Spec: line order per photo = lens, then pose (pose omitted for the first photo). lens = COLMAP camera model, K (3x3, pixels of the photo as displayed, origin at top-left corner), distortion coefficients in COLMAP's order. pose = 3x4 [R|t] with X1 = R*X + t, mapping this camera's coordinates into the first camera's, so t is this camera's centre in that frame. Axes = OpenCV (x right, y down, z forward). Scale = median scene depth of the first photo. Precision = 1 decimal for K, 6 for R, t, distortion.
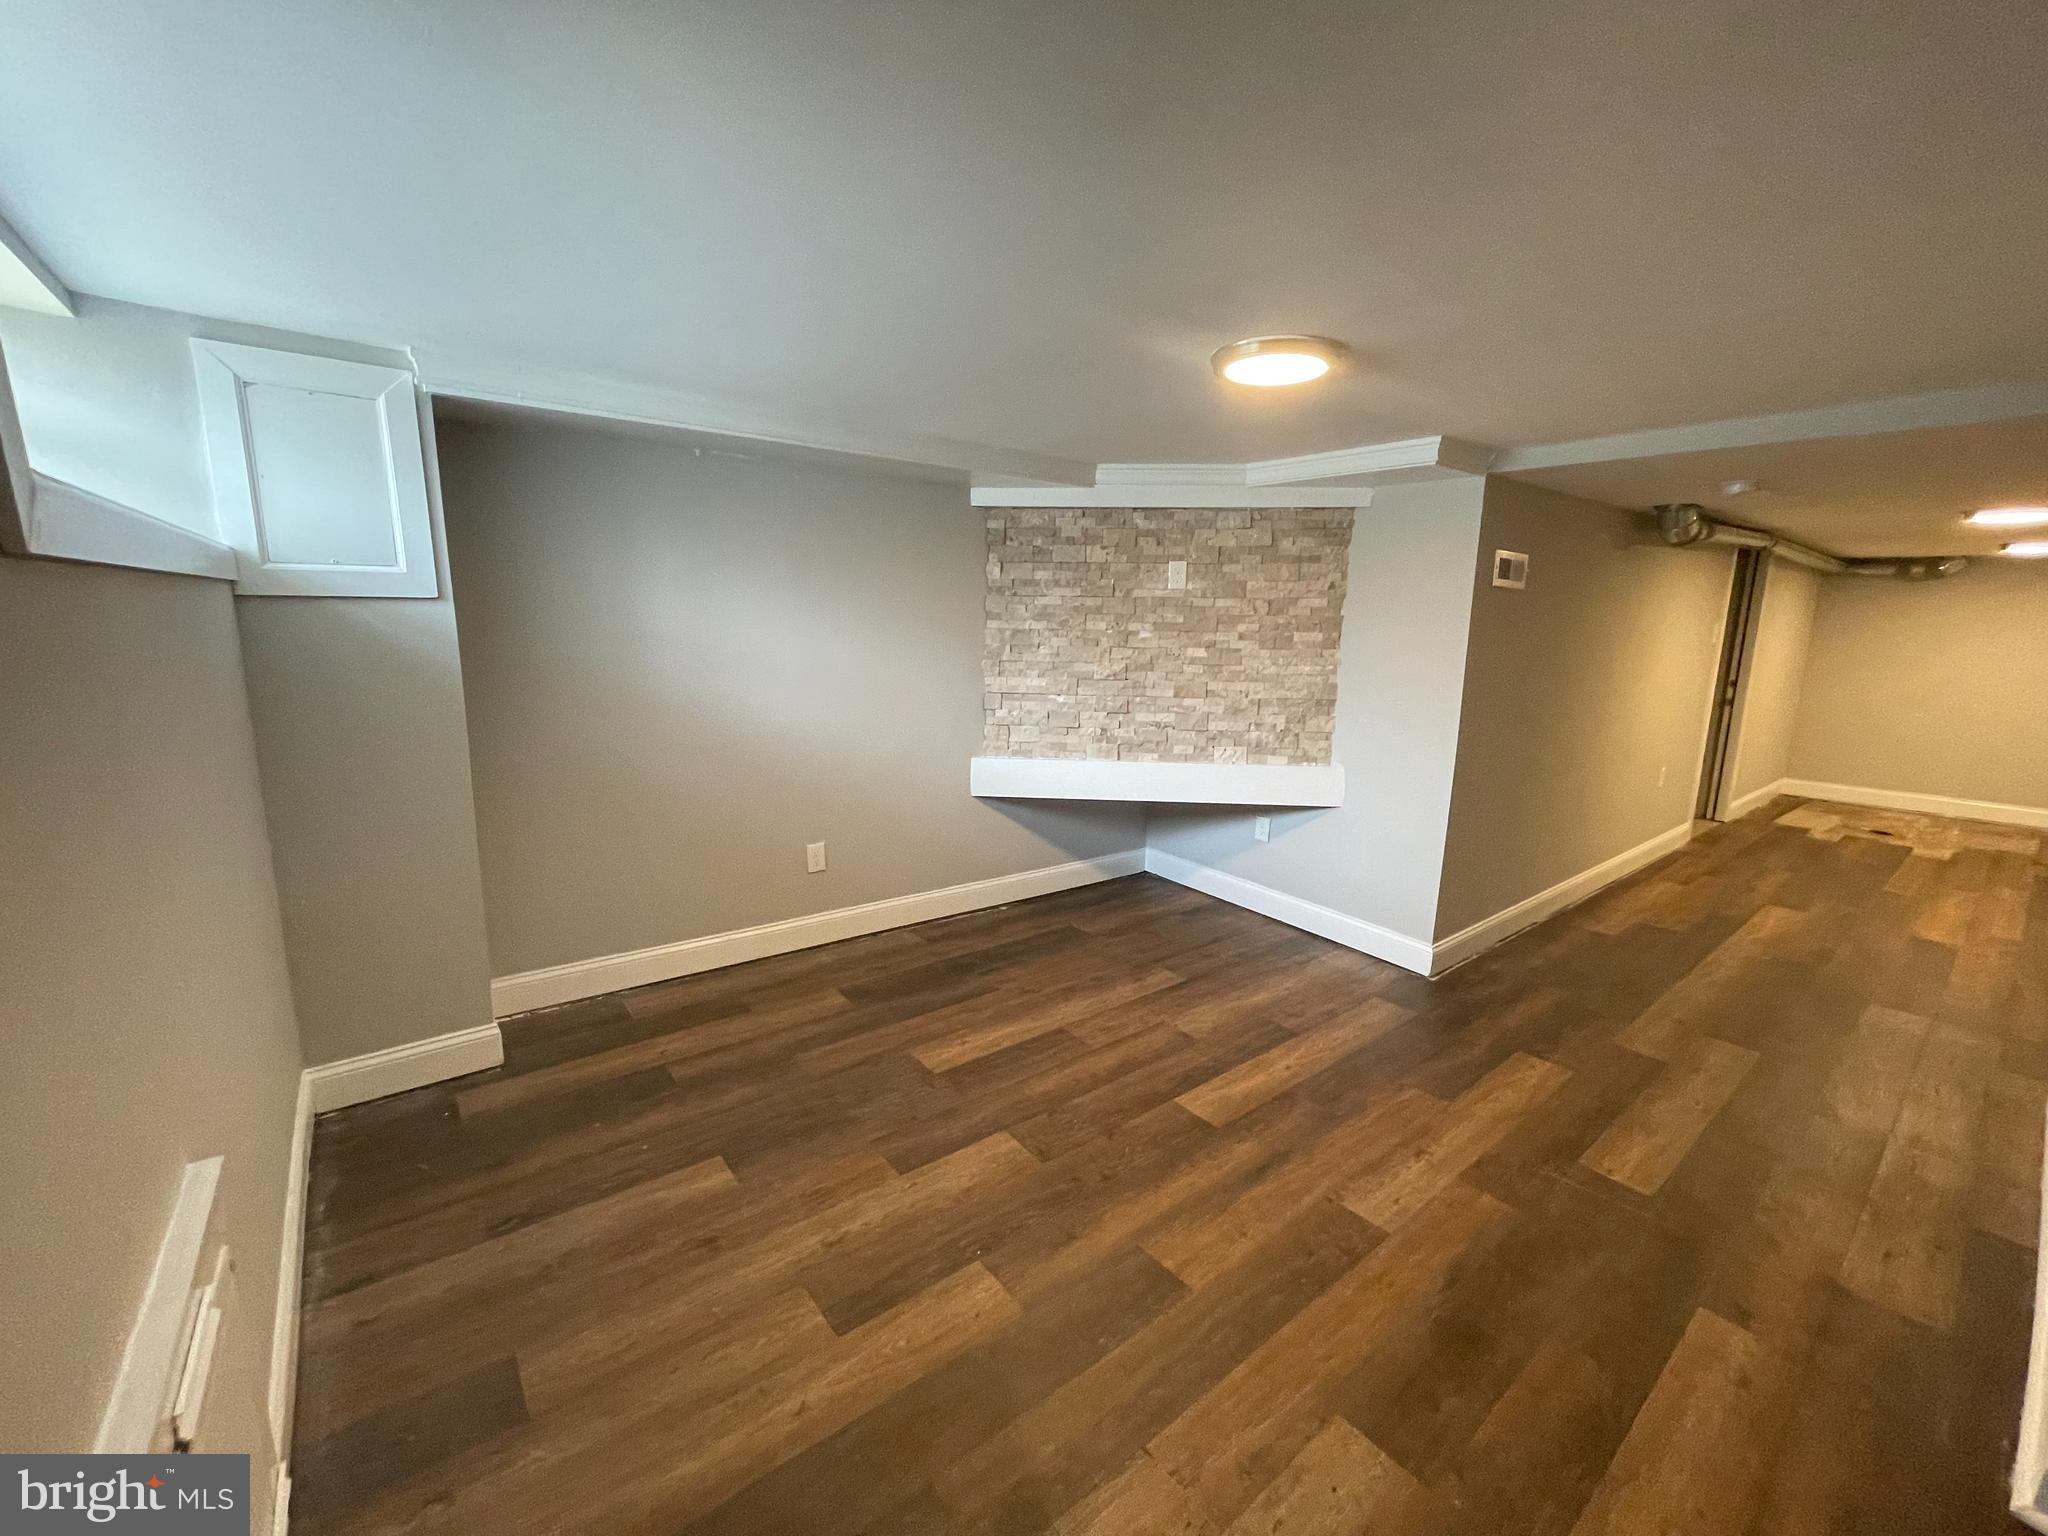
lens RADIAL K [[825.8, 0, 1016.4], [0, 825.8, 769.1], [0, 0, 1]] dist [-0.004601, 0.000787]
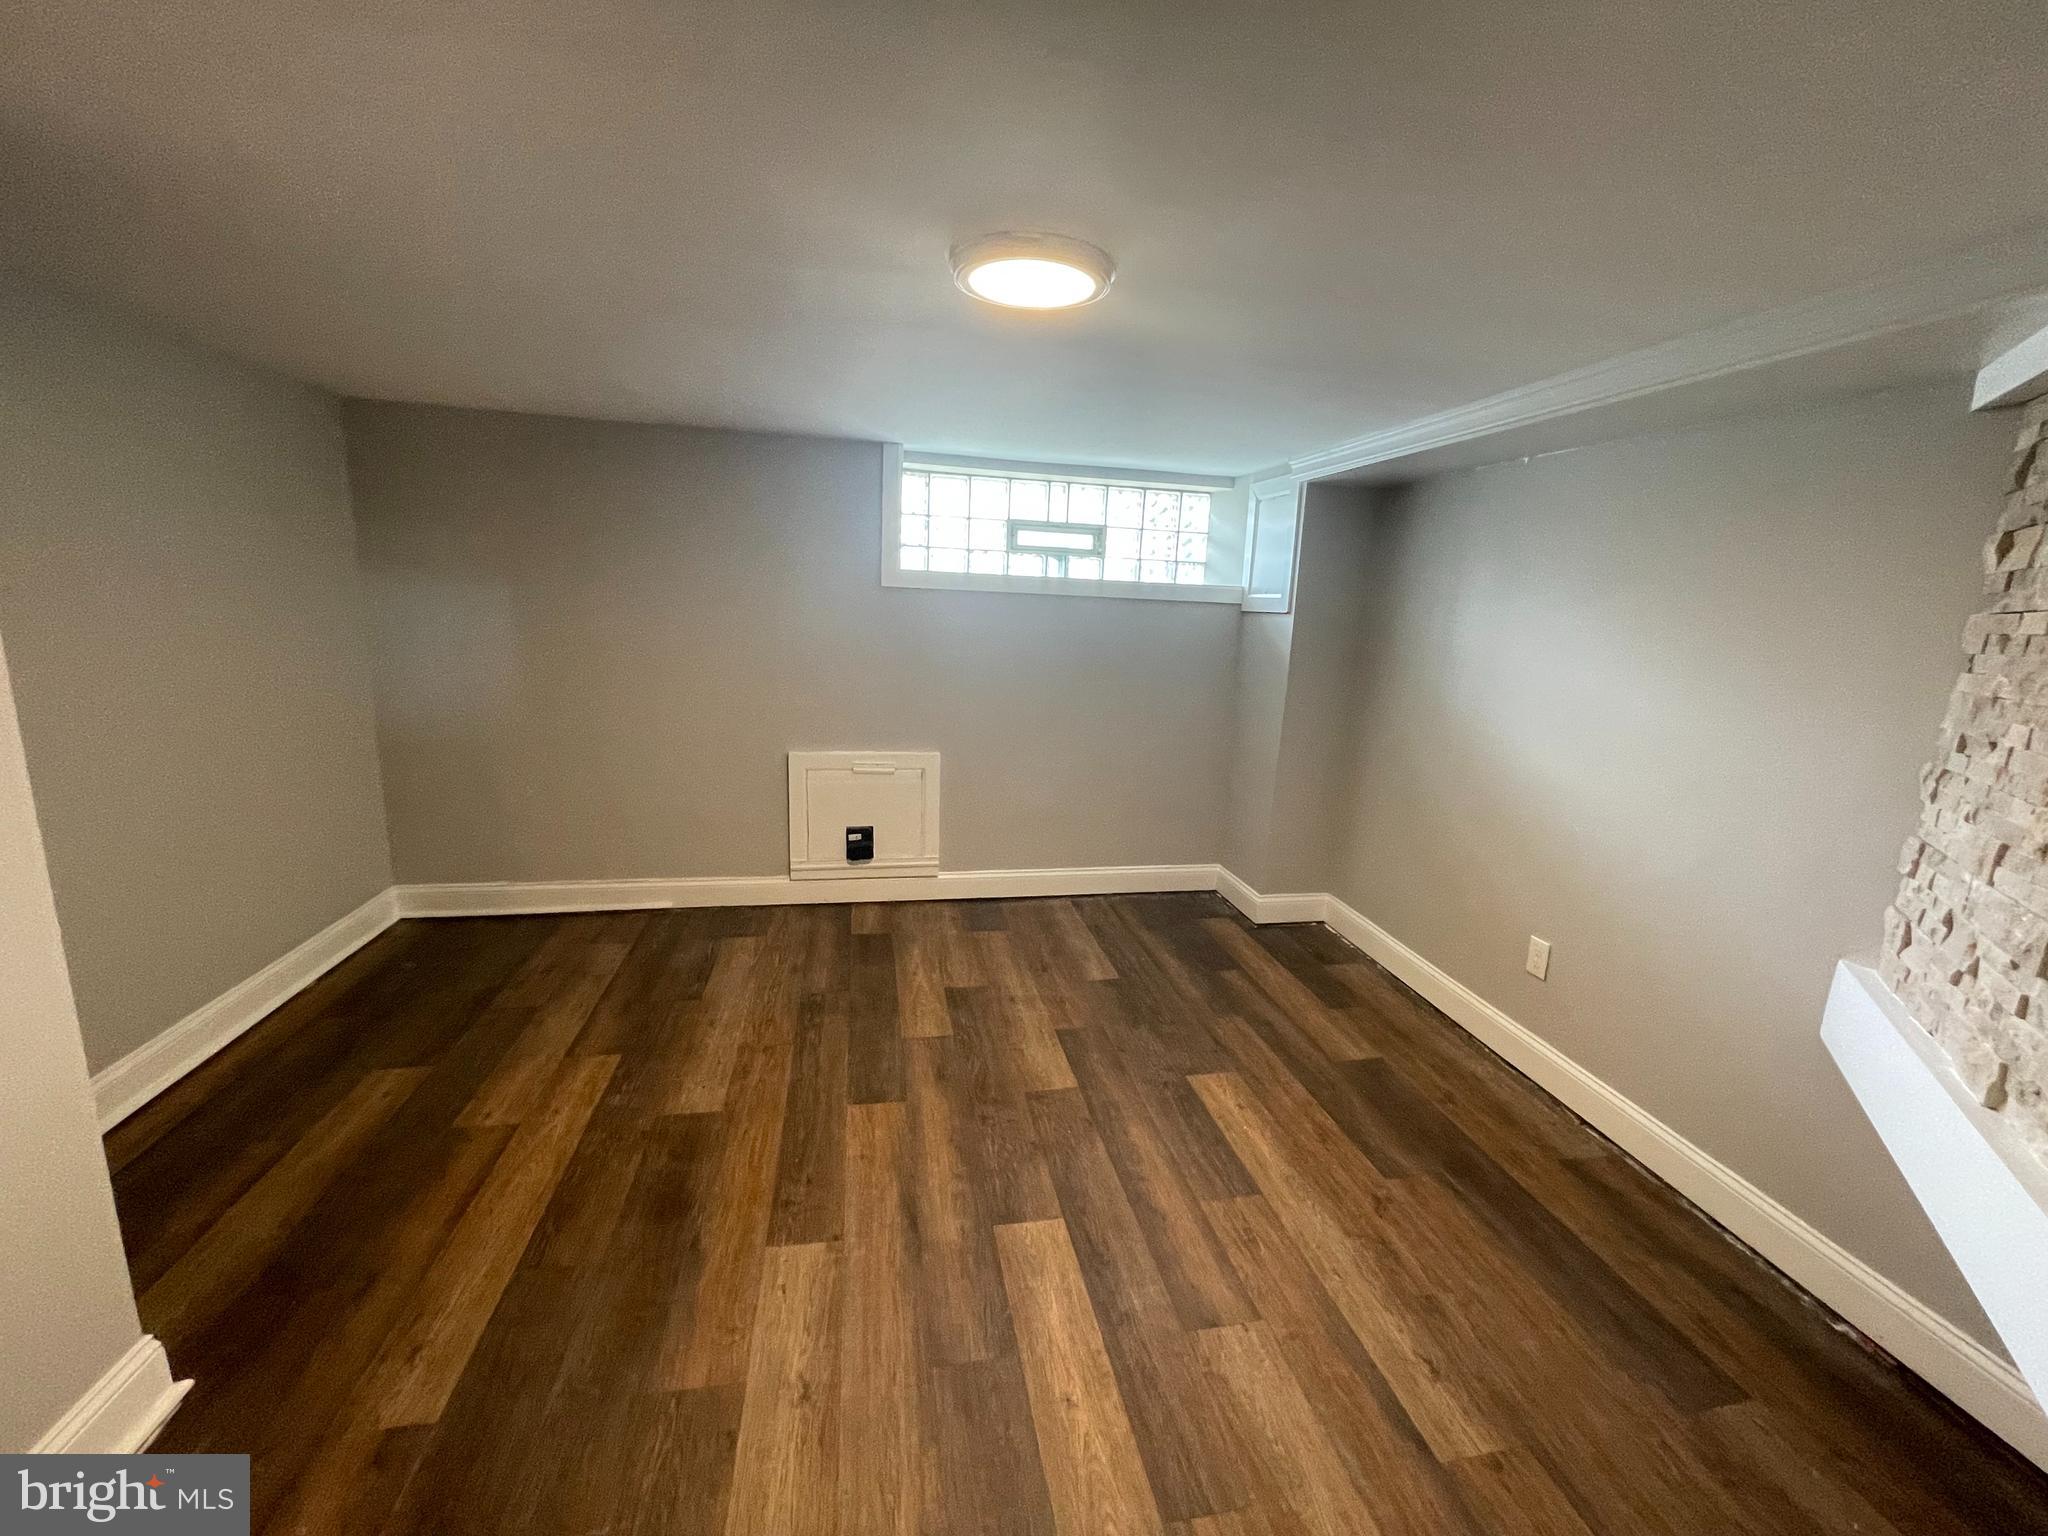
lens RADIAL K [[825.8, 0, 1021.8], [0, 825.8, 766.9], [0, 0, 1]] dist [-0.004601, 0.000787]
pose [[-0.456817, 0.135584, -0.879167, 0.837601], [-0.221386, 0.939892, 0.259981, -0.202222], [0.861572, 0.313400, -0.399343, 1.135729]]
